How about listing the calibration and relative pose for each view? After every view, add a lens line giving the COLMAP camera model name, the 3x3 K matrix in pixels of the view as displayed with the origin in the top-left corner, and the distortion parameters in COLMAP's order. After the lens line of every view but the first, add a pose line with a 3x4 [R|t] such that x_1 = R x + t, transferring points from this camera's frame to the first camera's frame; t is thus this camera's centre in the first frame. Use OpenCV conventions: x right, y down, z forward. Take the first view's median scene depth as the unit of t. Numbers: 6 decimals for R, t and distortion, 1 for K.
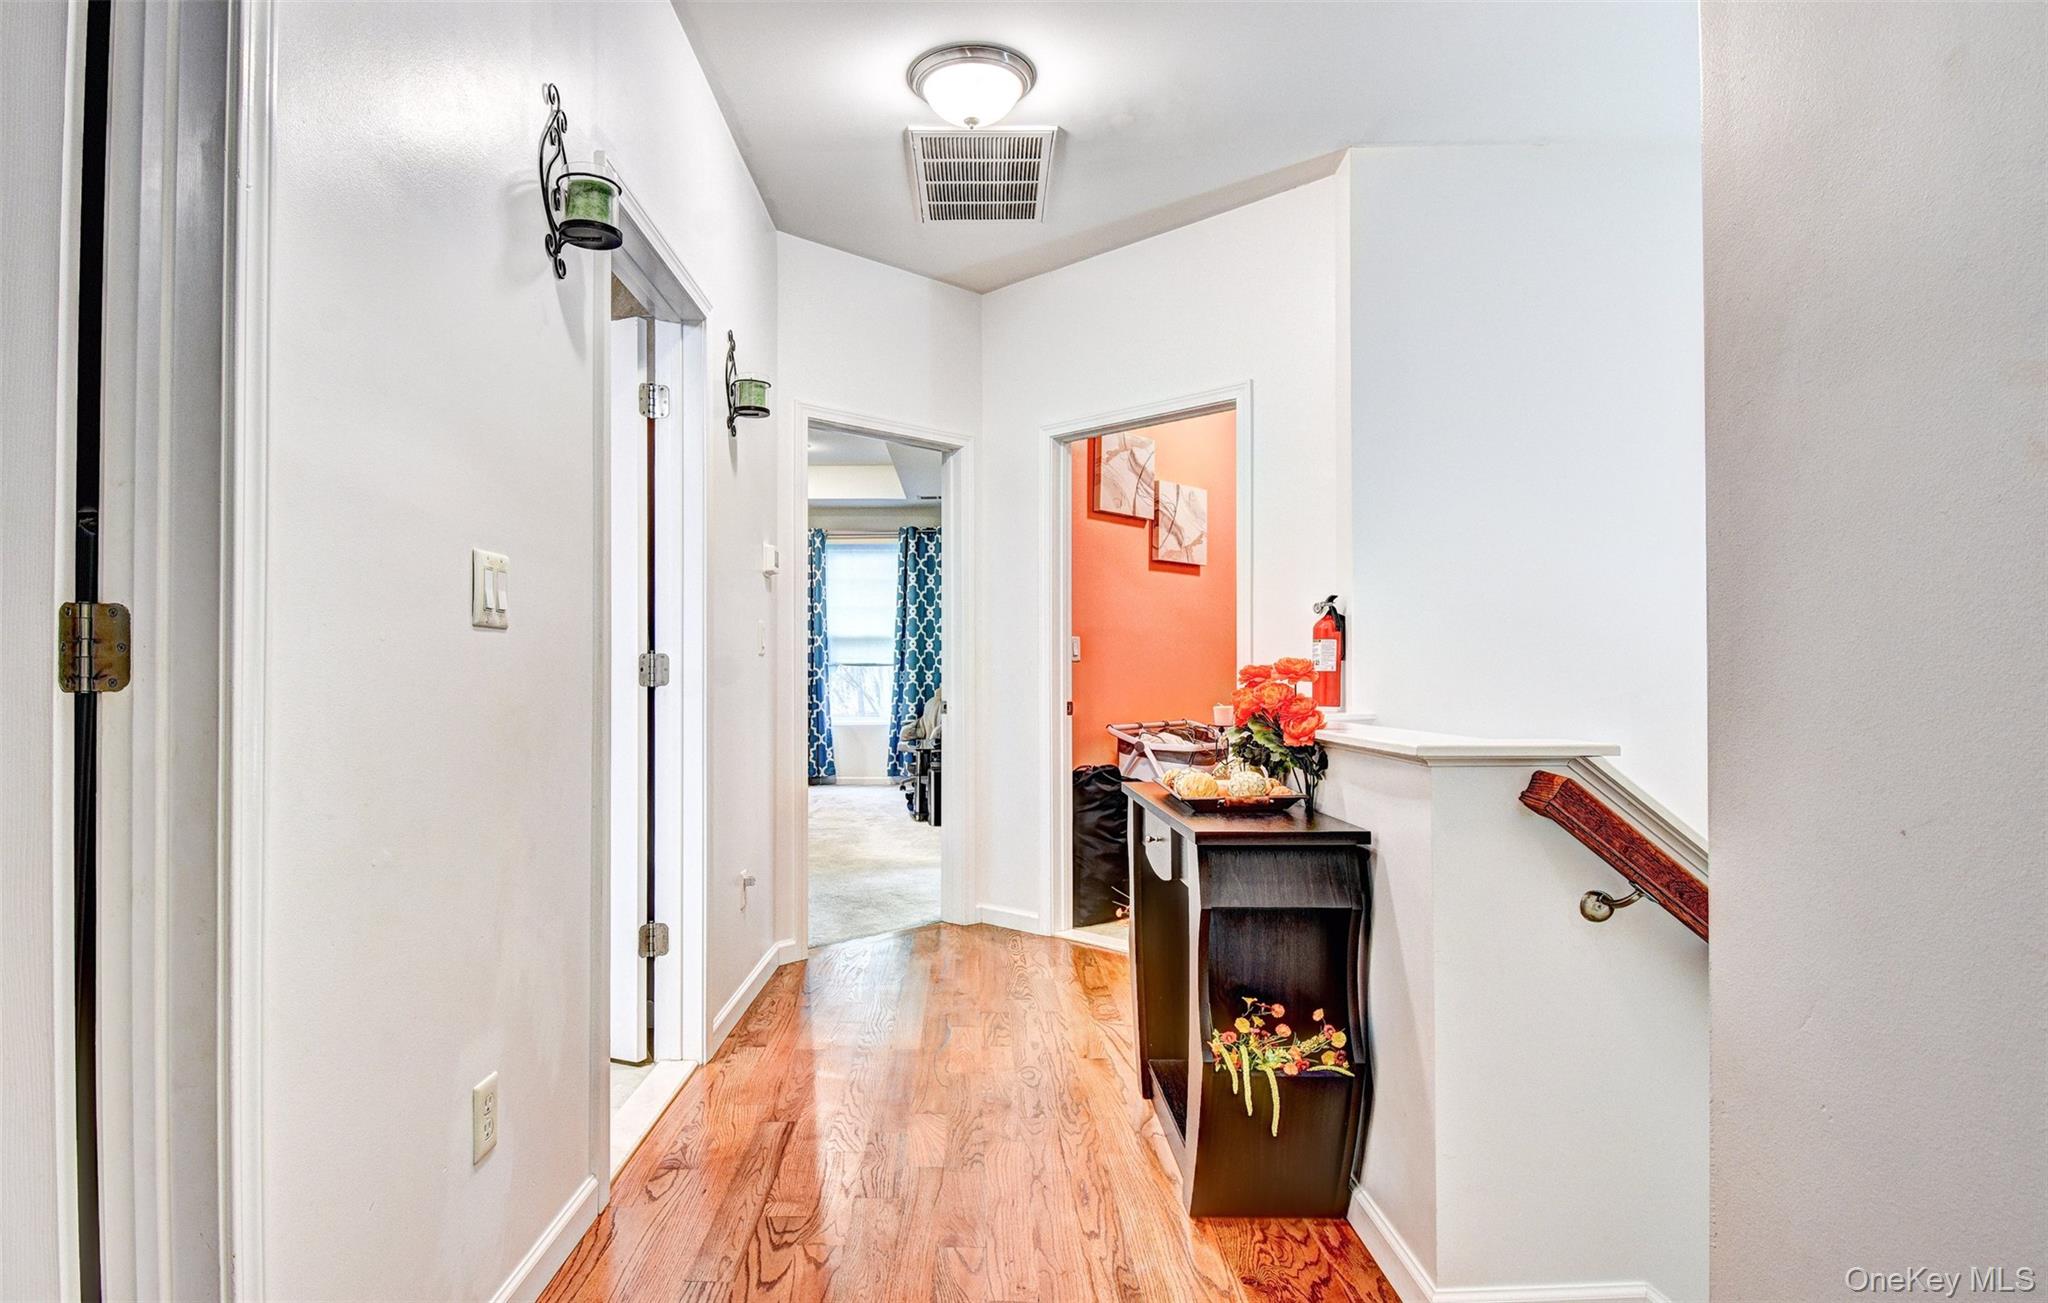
lens RADIAL K [[1139.9, 0, 1024.0], [0, 1139.9, 651.5], [0, 0, 1]] dist [-0.002517, -0.001041]
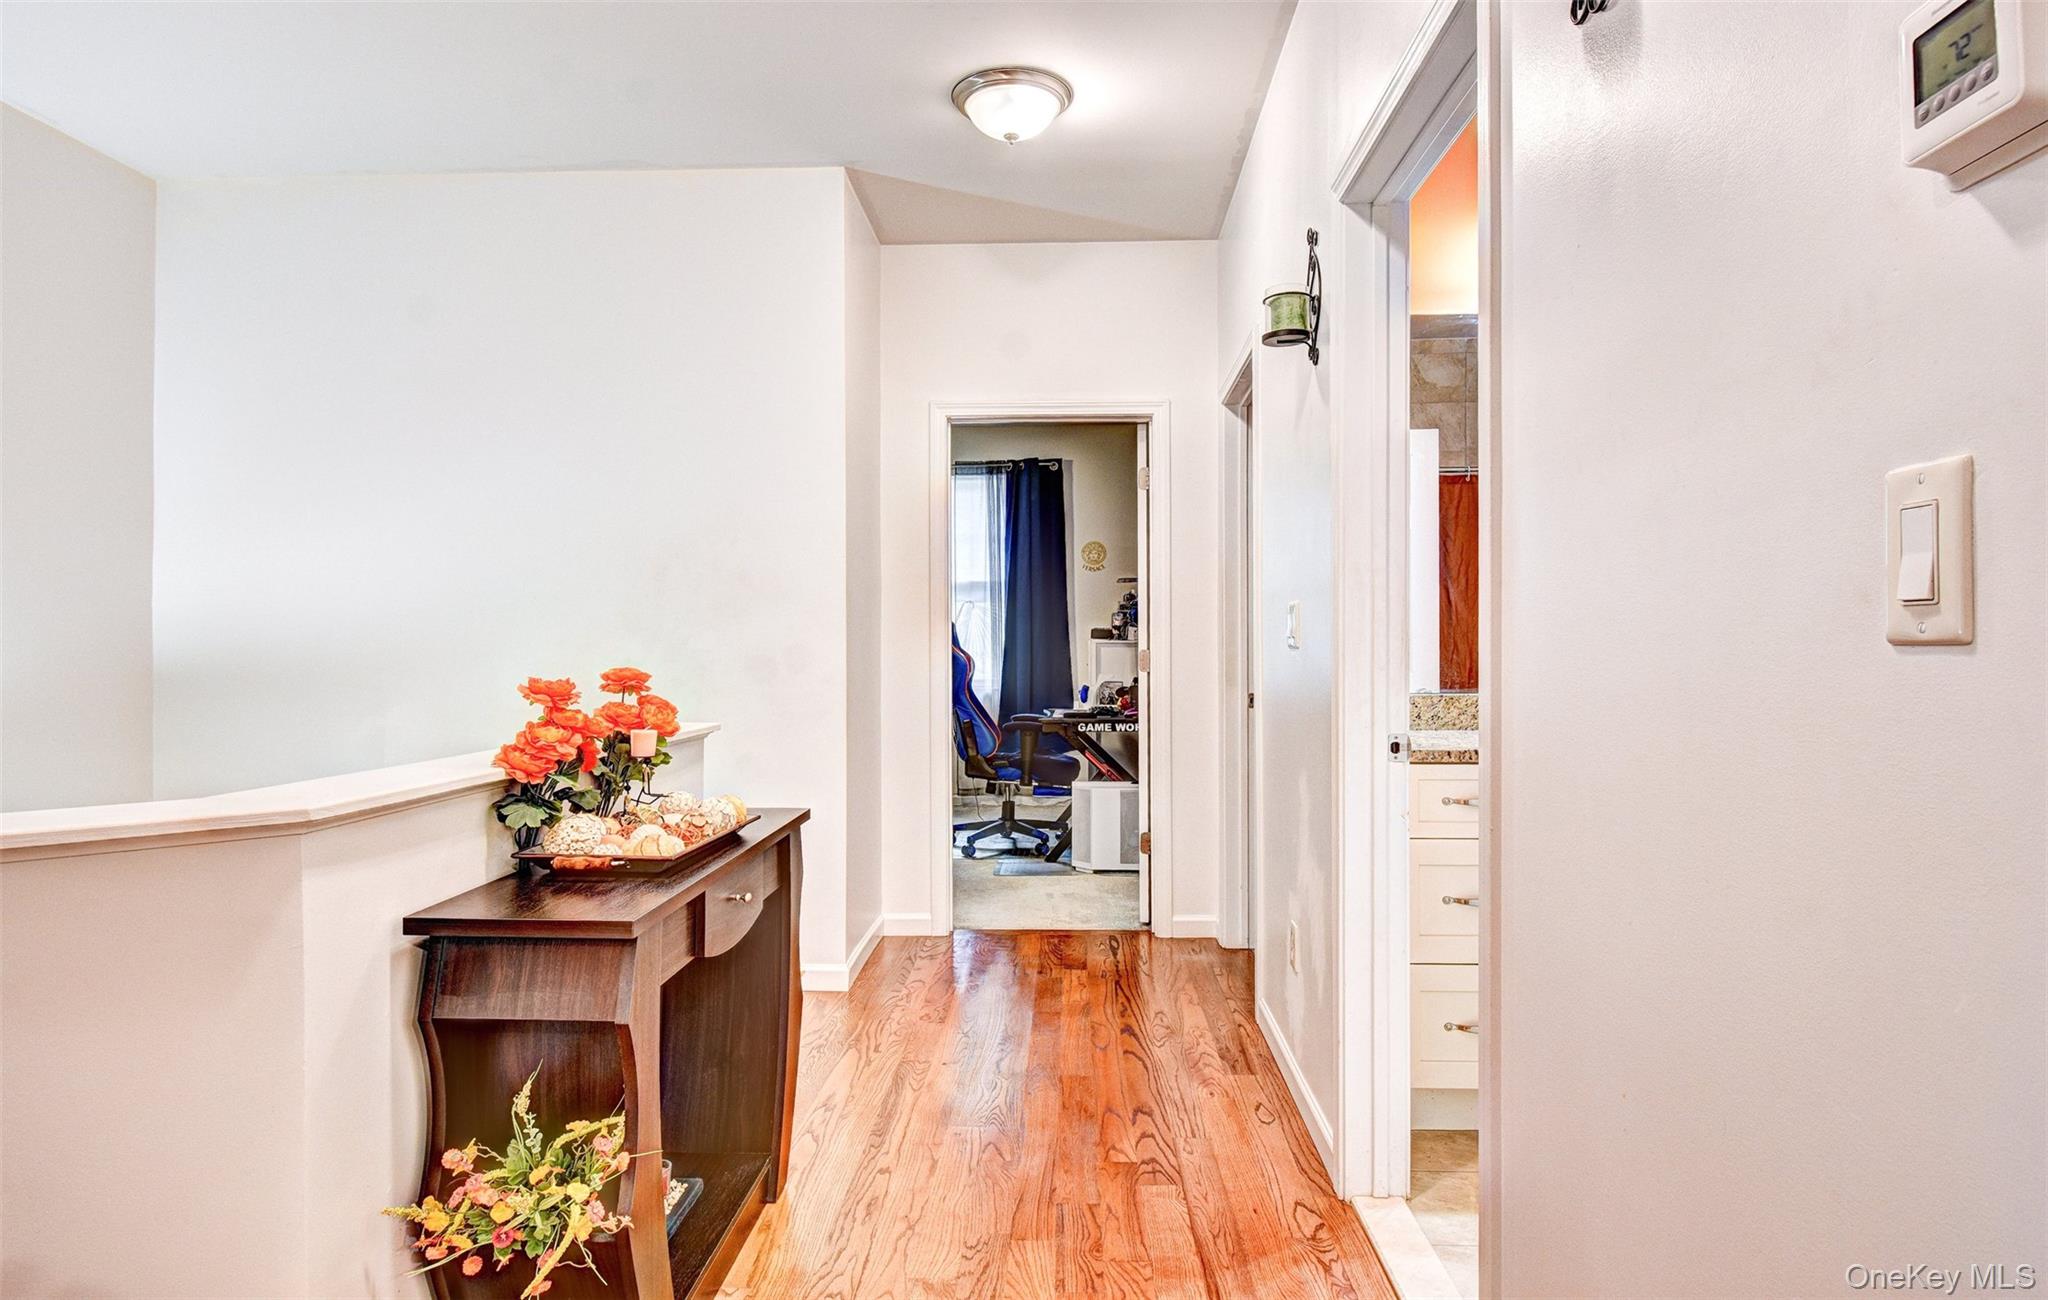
lens RADIAL K [[1139.9, 0, 1024.0], [0, 1139.9, 650.0], [0, 0, 1]] dist [-0.002517, -0.001041]
pose [[-0.996675, 0.004326, 0.081369, -0.178429], [0.003097, 0.999879, -0.015227, 0.006217], [-0.081425, -0.014924, -0.996568, 2.168761]]
